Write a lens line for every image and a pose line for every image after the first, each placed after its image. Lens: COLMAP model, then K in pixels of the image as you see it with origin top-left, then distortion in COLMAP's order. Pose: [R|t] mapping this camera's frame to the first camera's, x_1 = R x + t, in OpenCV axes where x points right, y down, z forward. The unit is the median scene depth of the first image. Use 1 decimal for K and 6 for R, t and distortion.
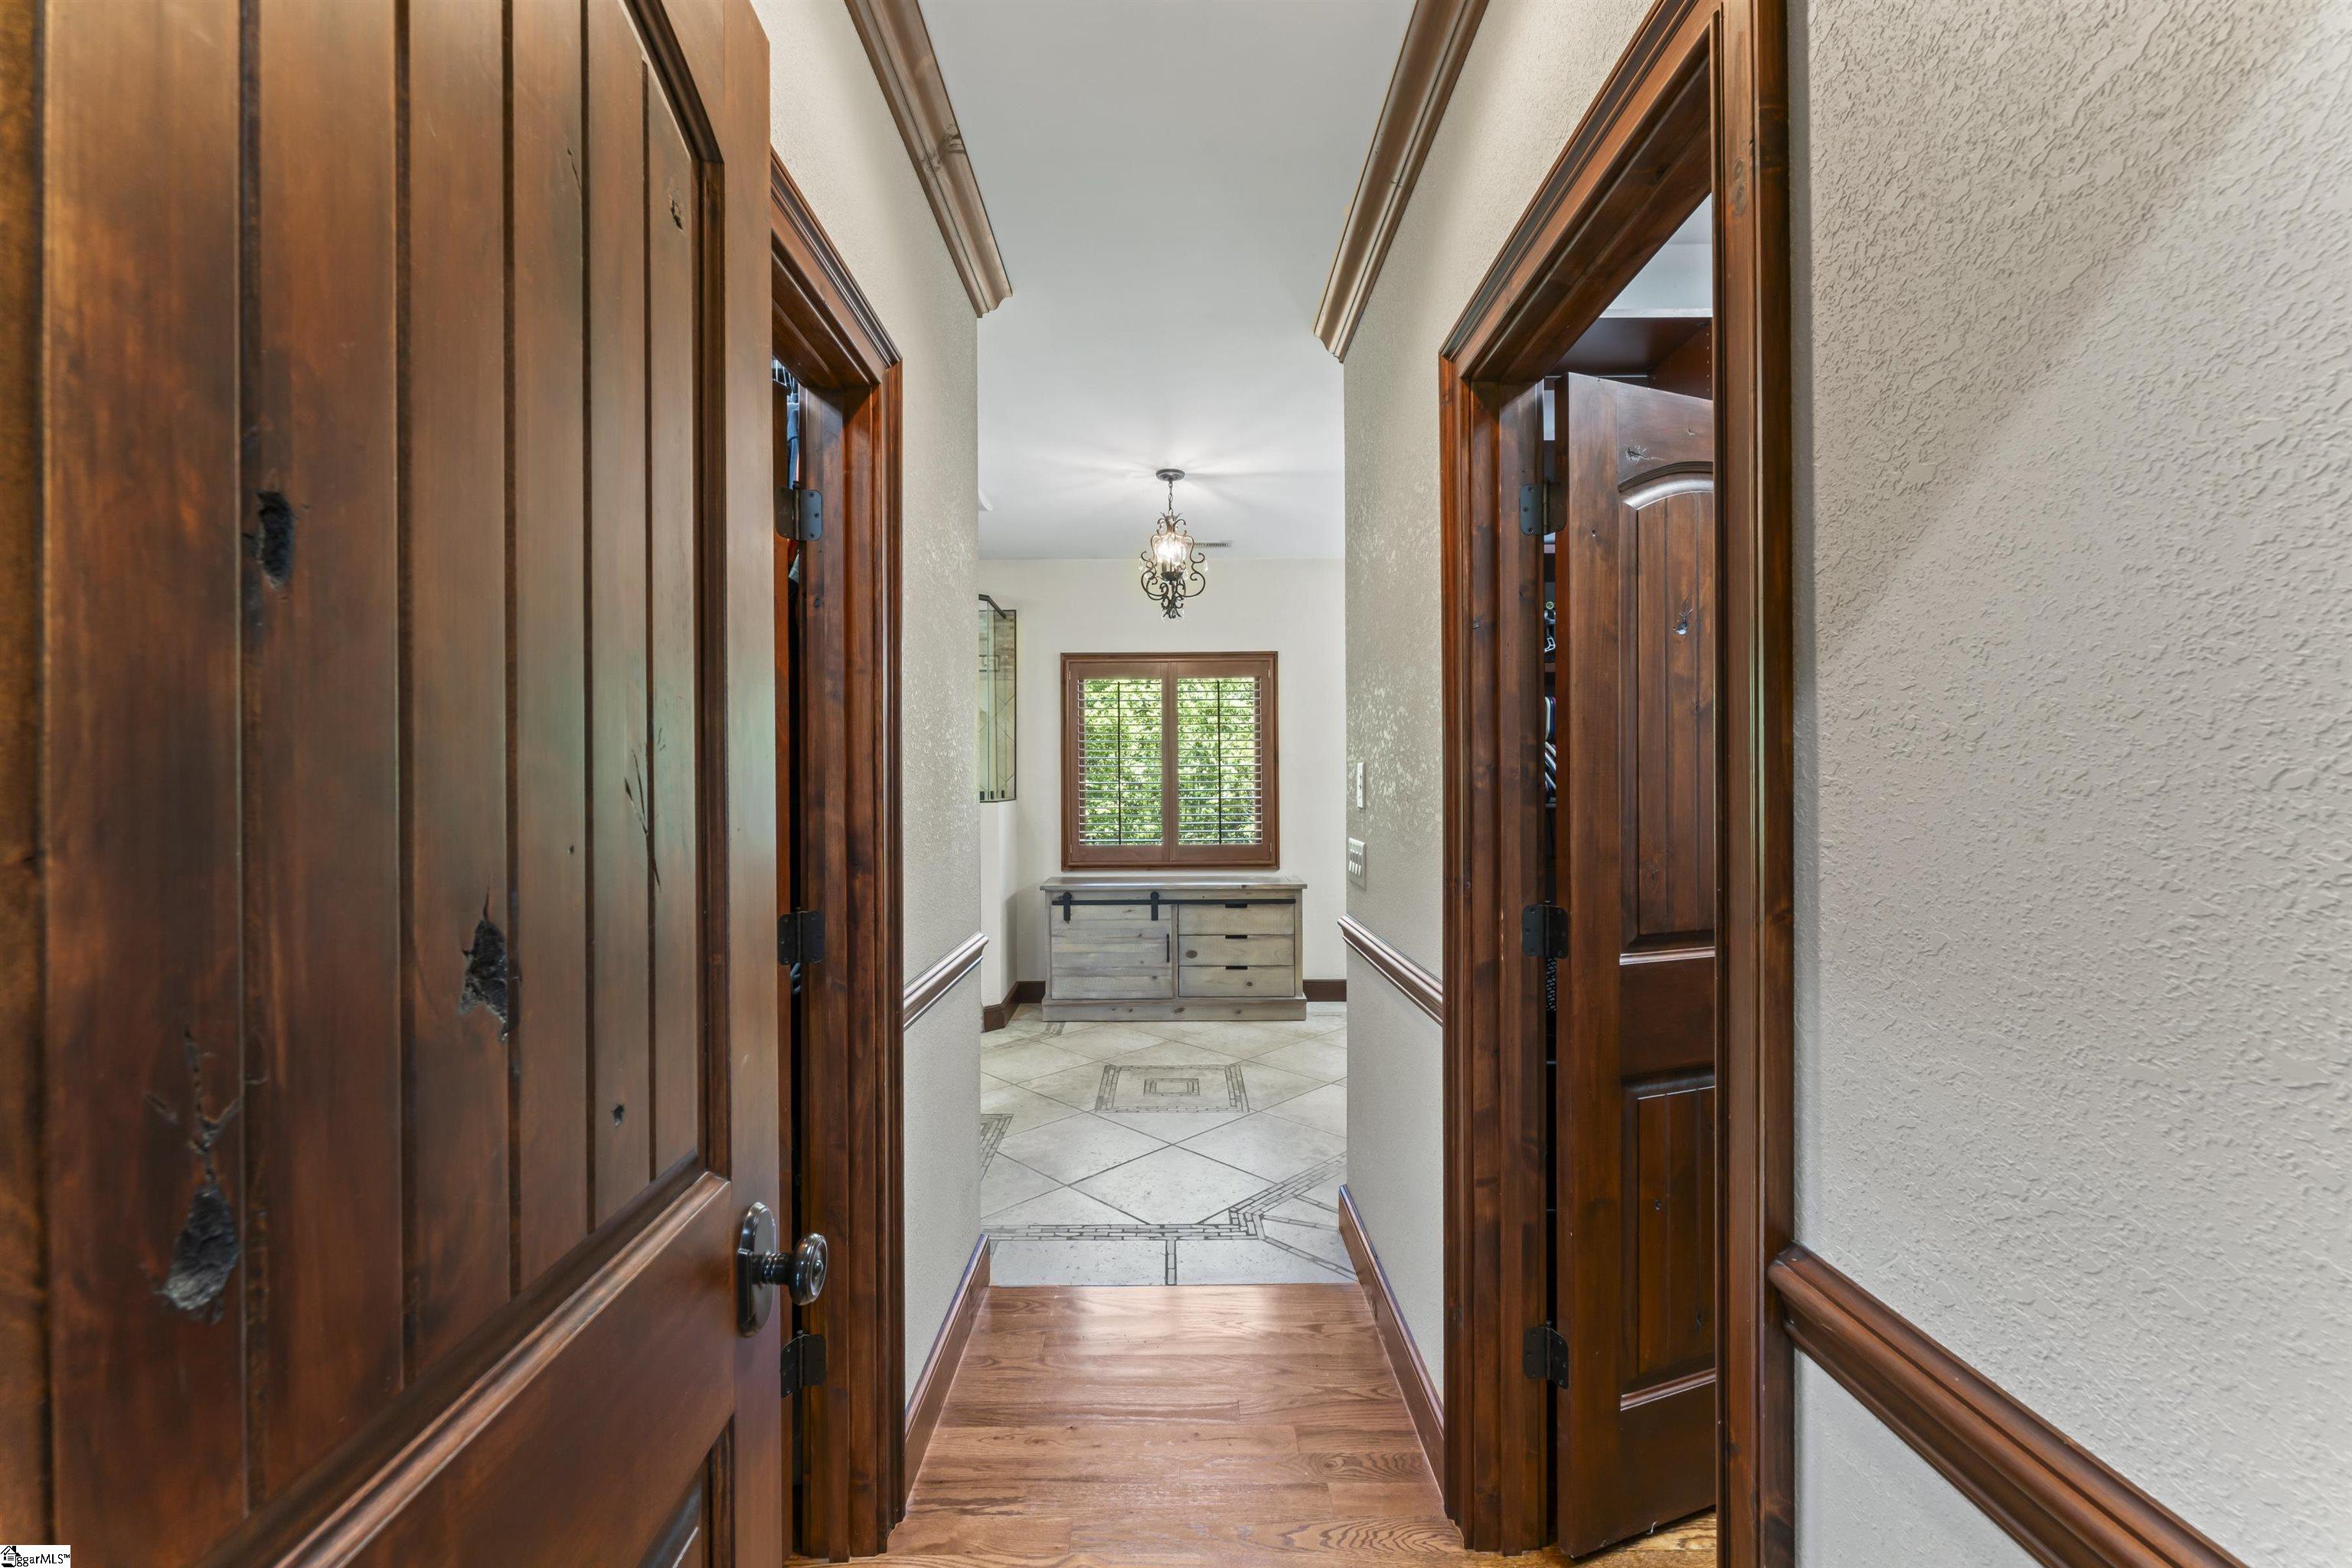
lens RADIAL K [[951.0, 0, 1178.5], [0, 951.0, 782.0], [0, 0, 1]] dist [-0.003563, 0.001168]
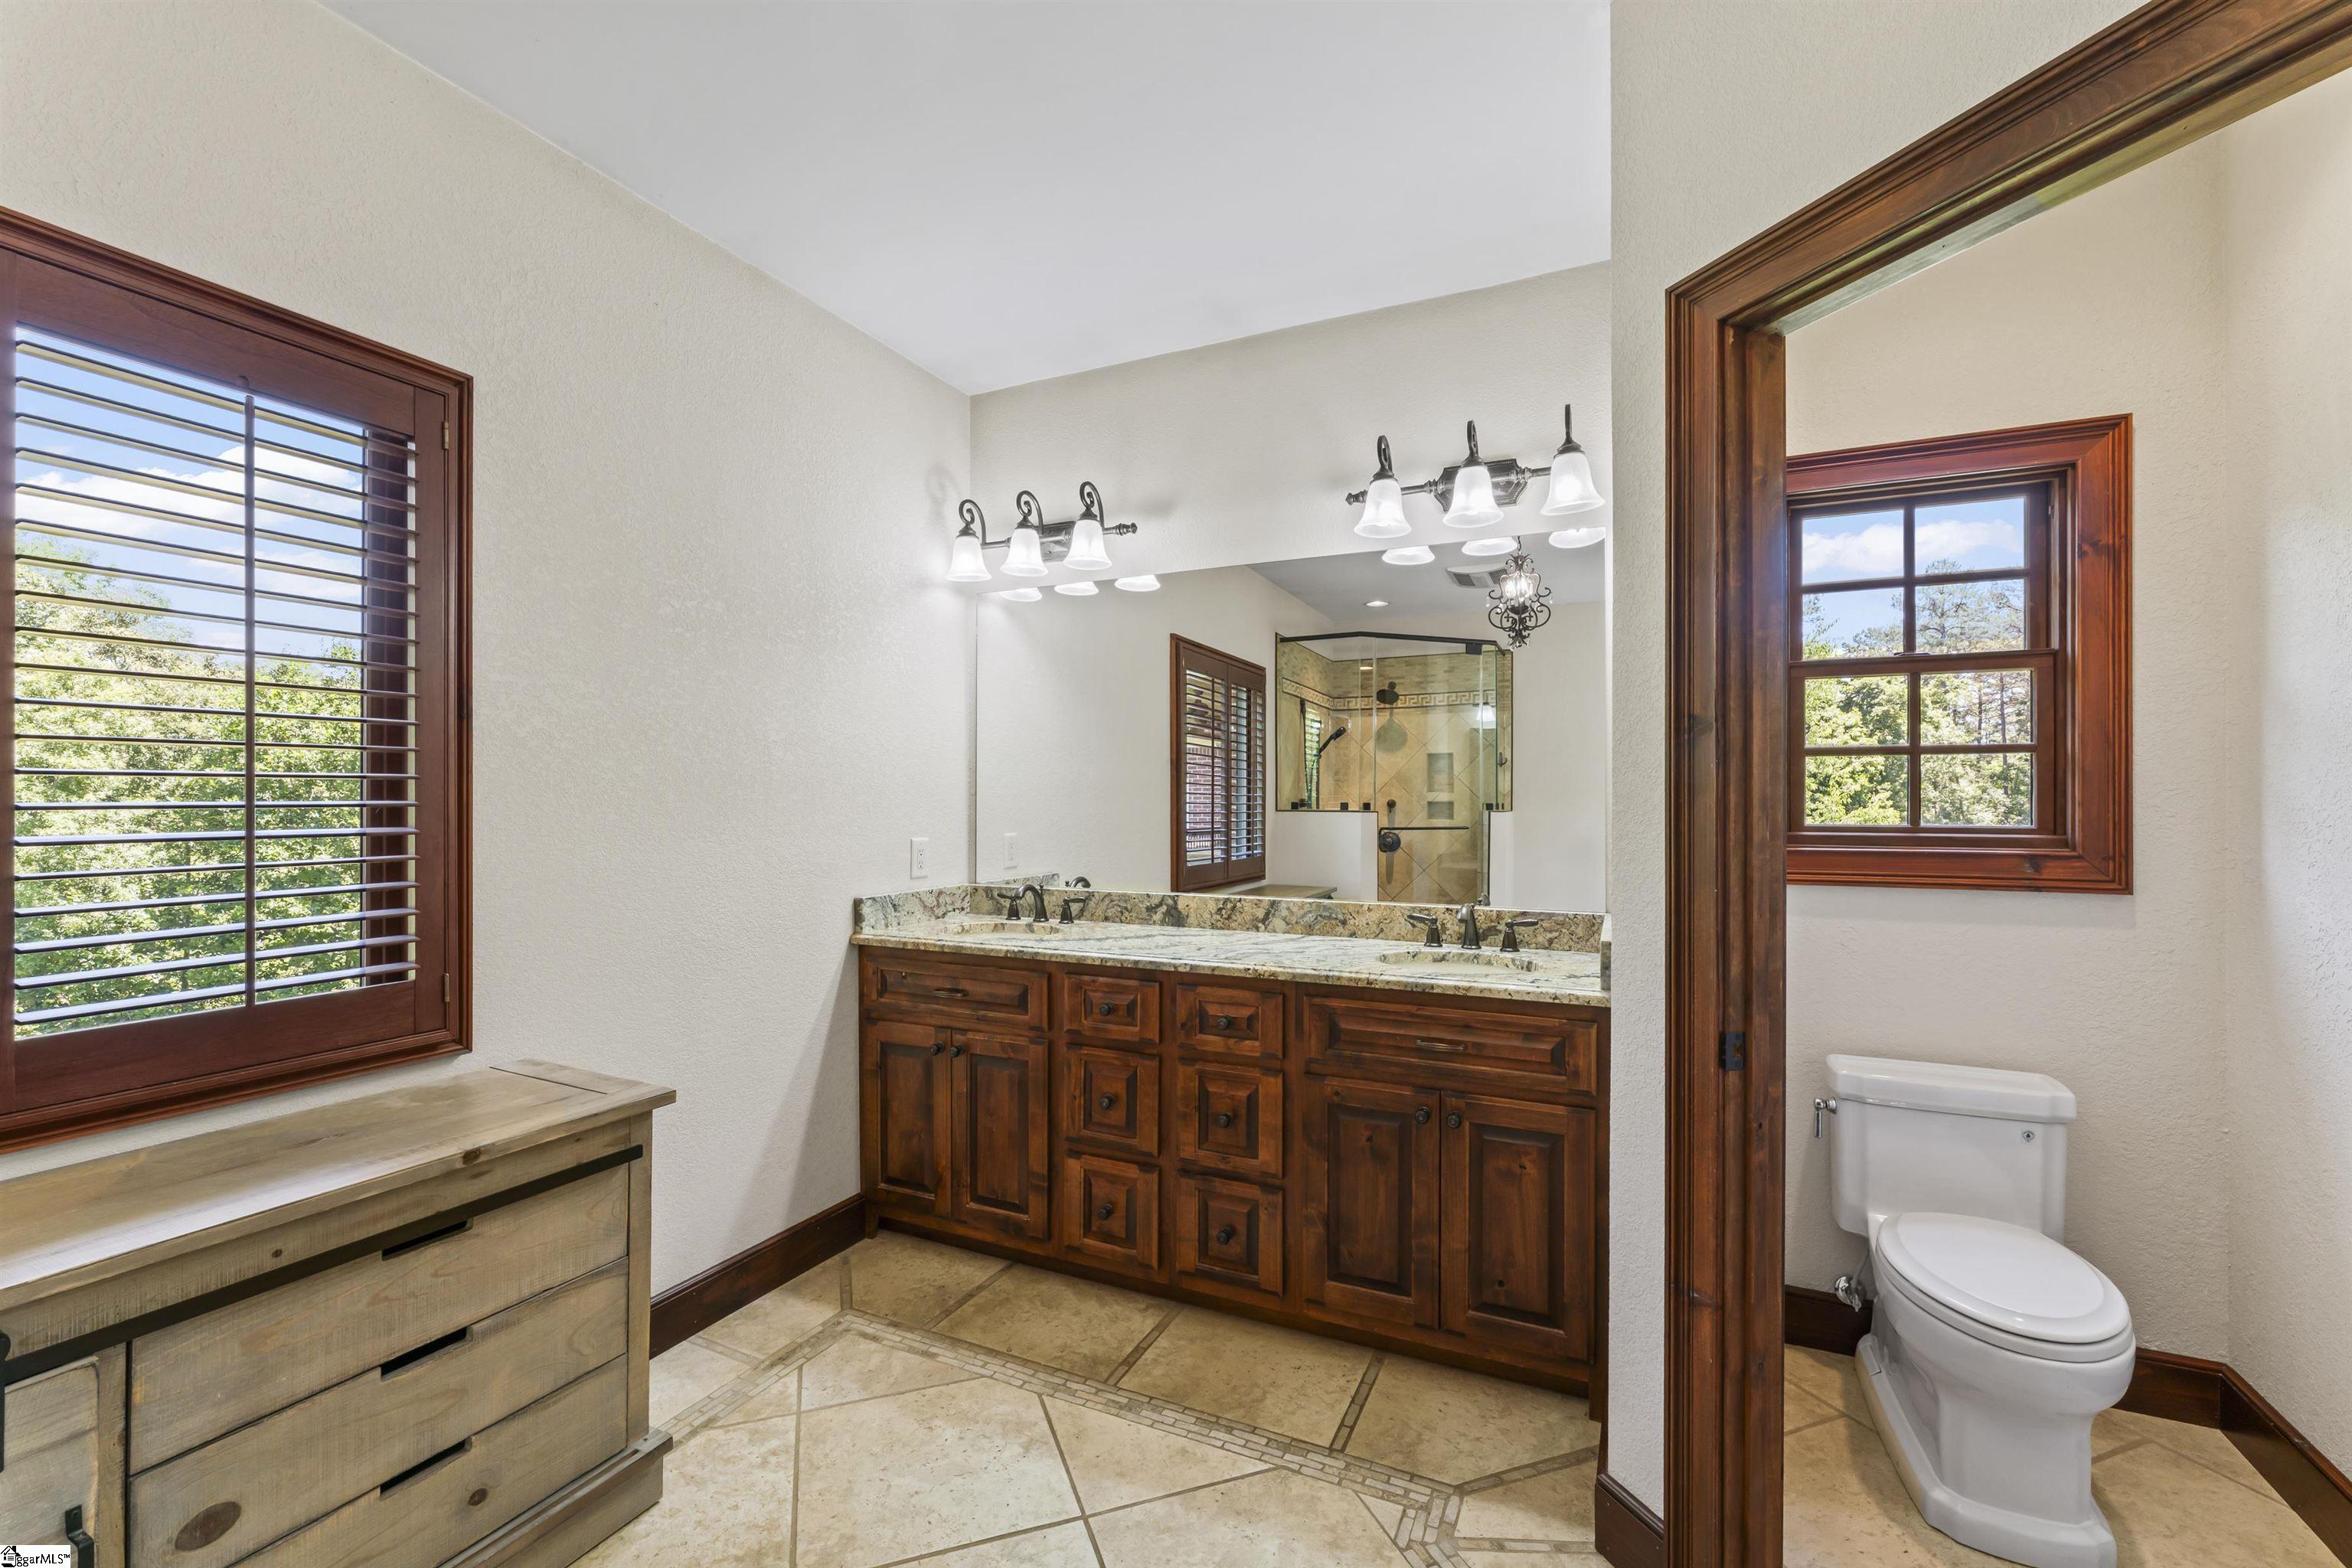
lens RADIAL K [[980.4, 0, 1176.7], [0, 980.4, 792.9], [0, 0, 1]] dist [-0.005747, -0.000409]
pose [[0.426985, 0.010411, 0.904199, -0.099030], [-0.003190, 0.999945, -0.010007, 0.007133], [-0.904253, 0.001389, 0.426994, 0.691042]]
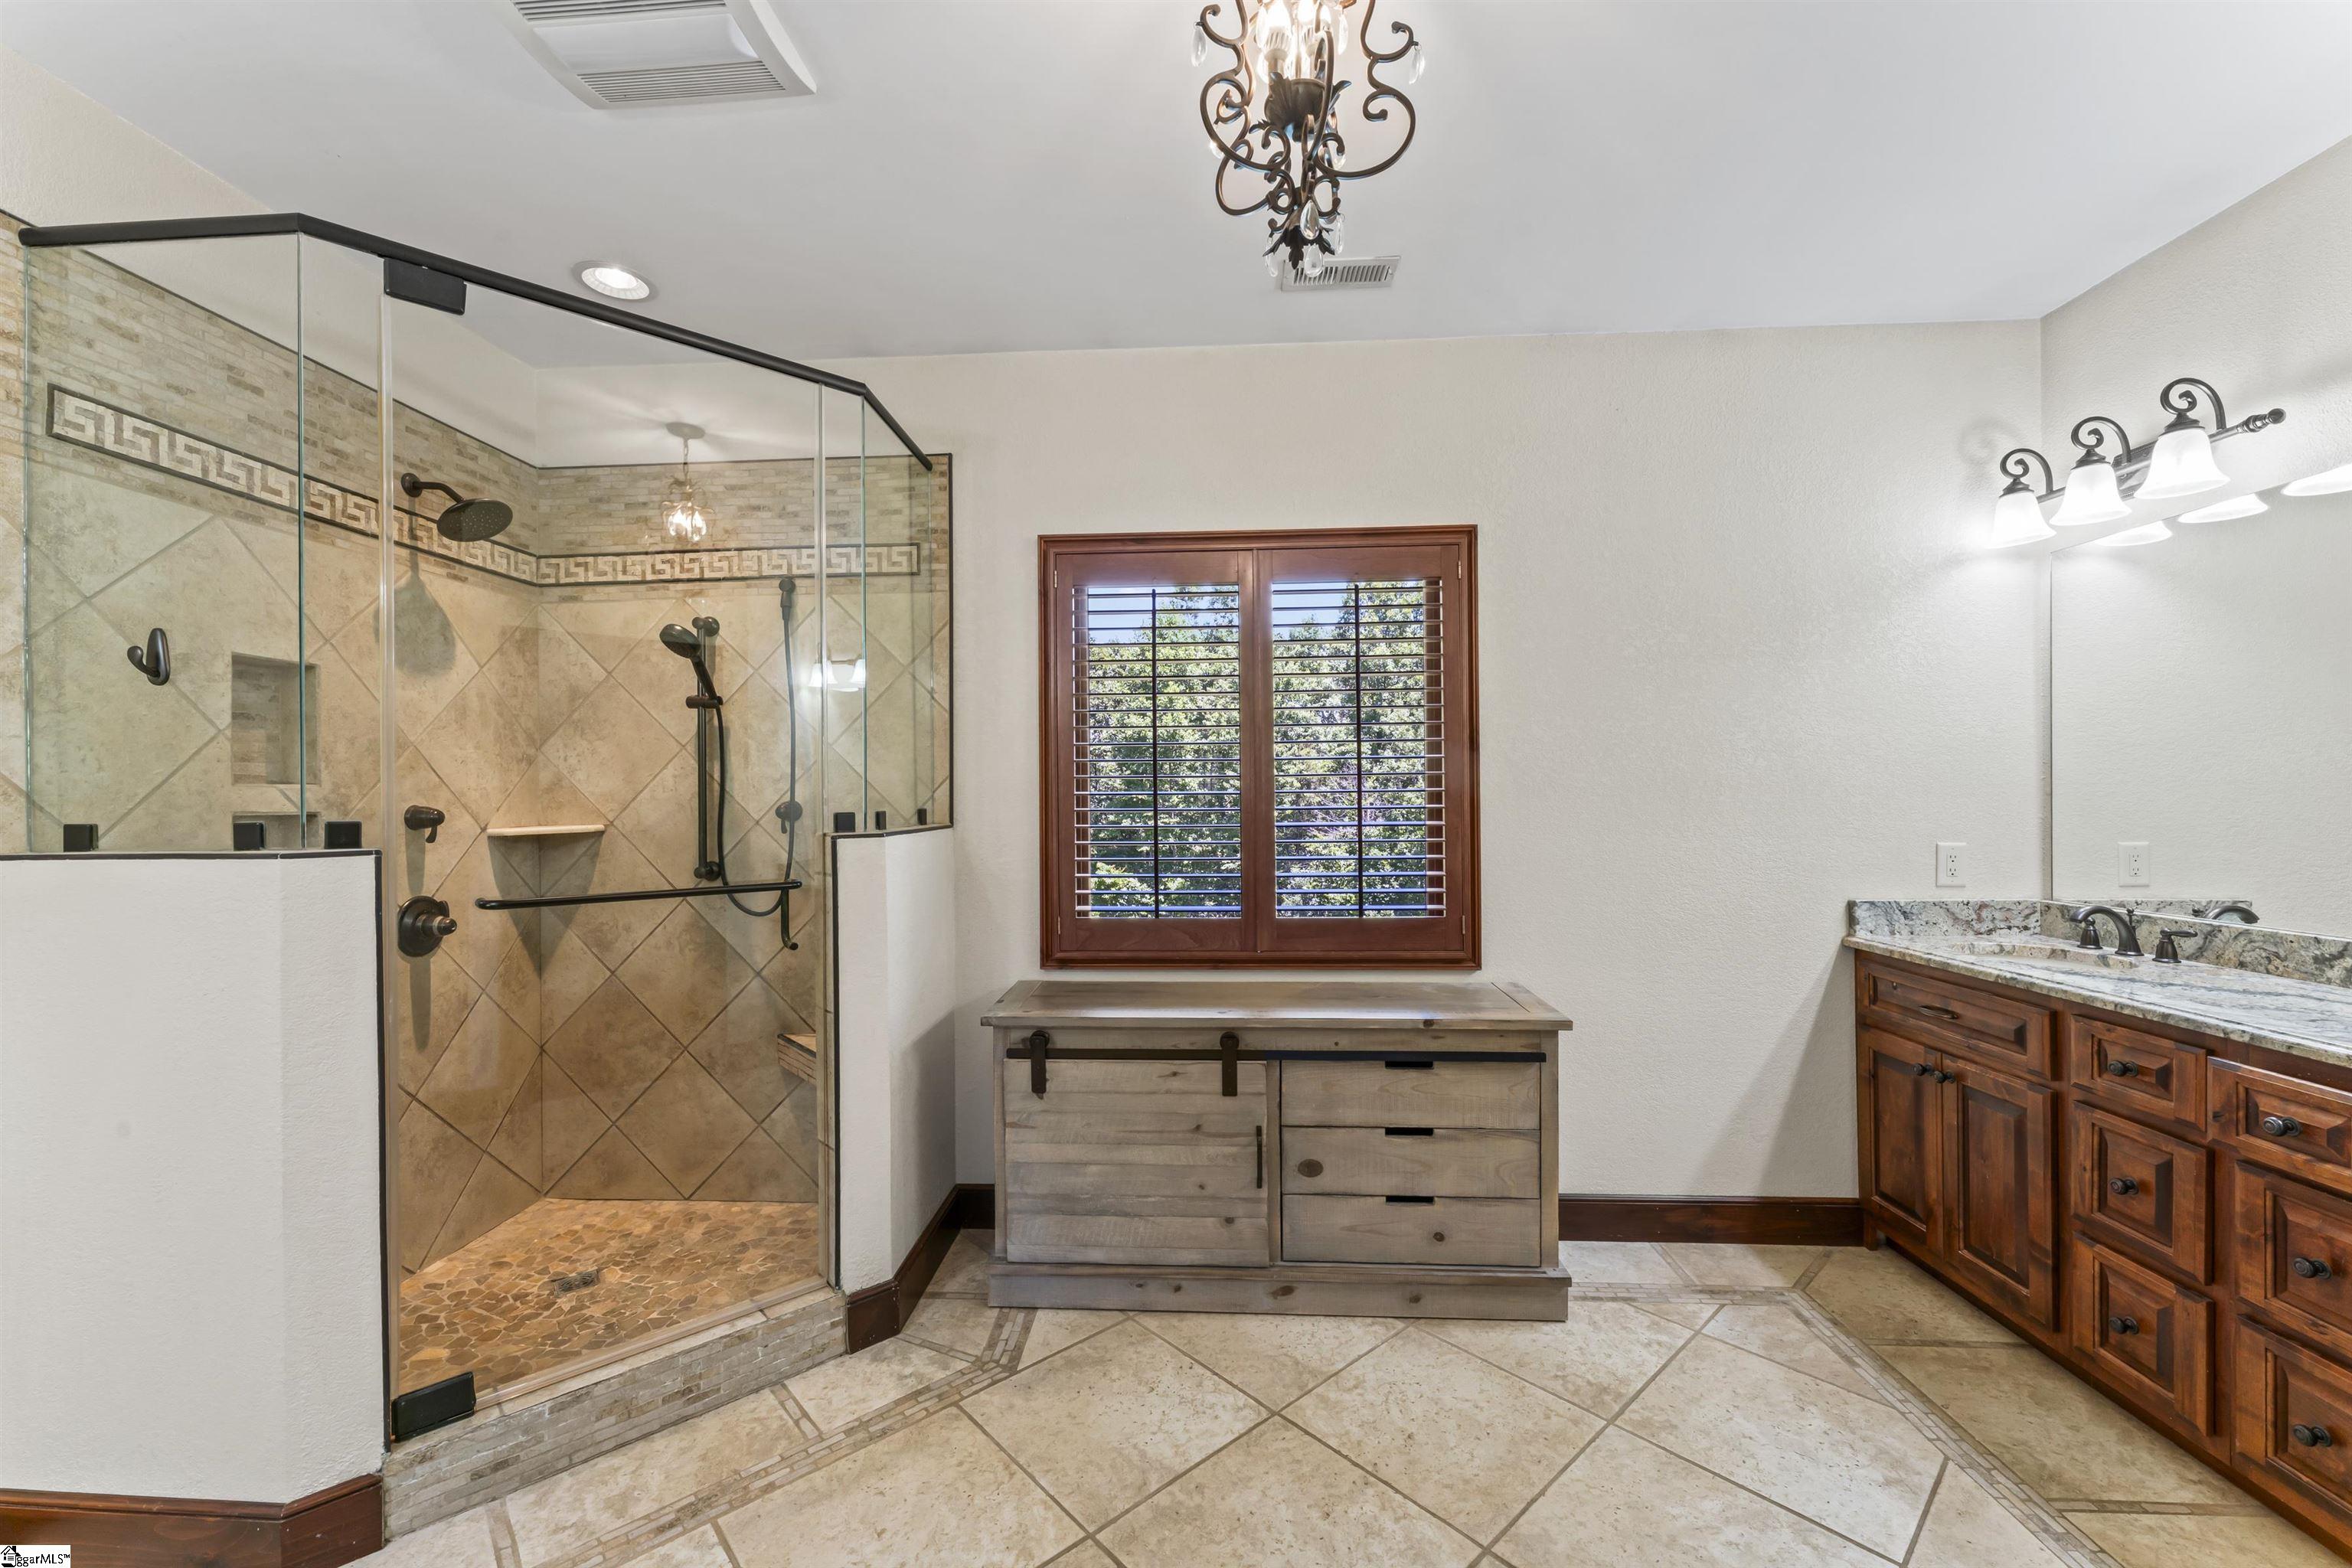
lens RADIAL K [[951.0, 0, 1180.0], [0, 951.0, 790.9], [0, 0, 1]] dist [-0.003563, 0.001168]
pose [[0.998377, -0.002247, -0.056911, -0.022294], [0.002069, 0.999993, -0.003194, 0.001391], [0.056918, 0.003071, 0.998374, 0.541224]]
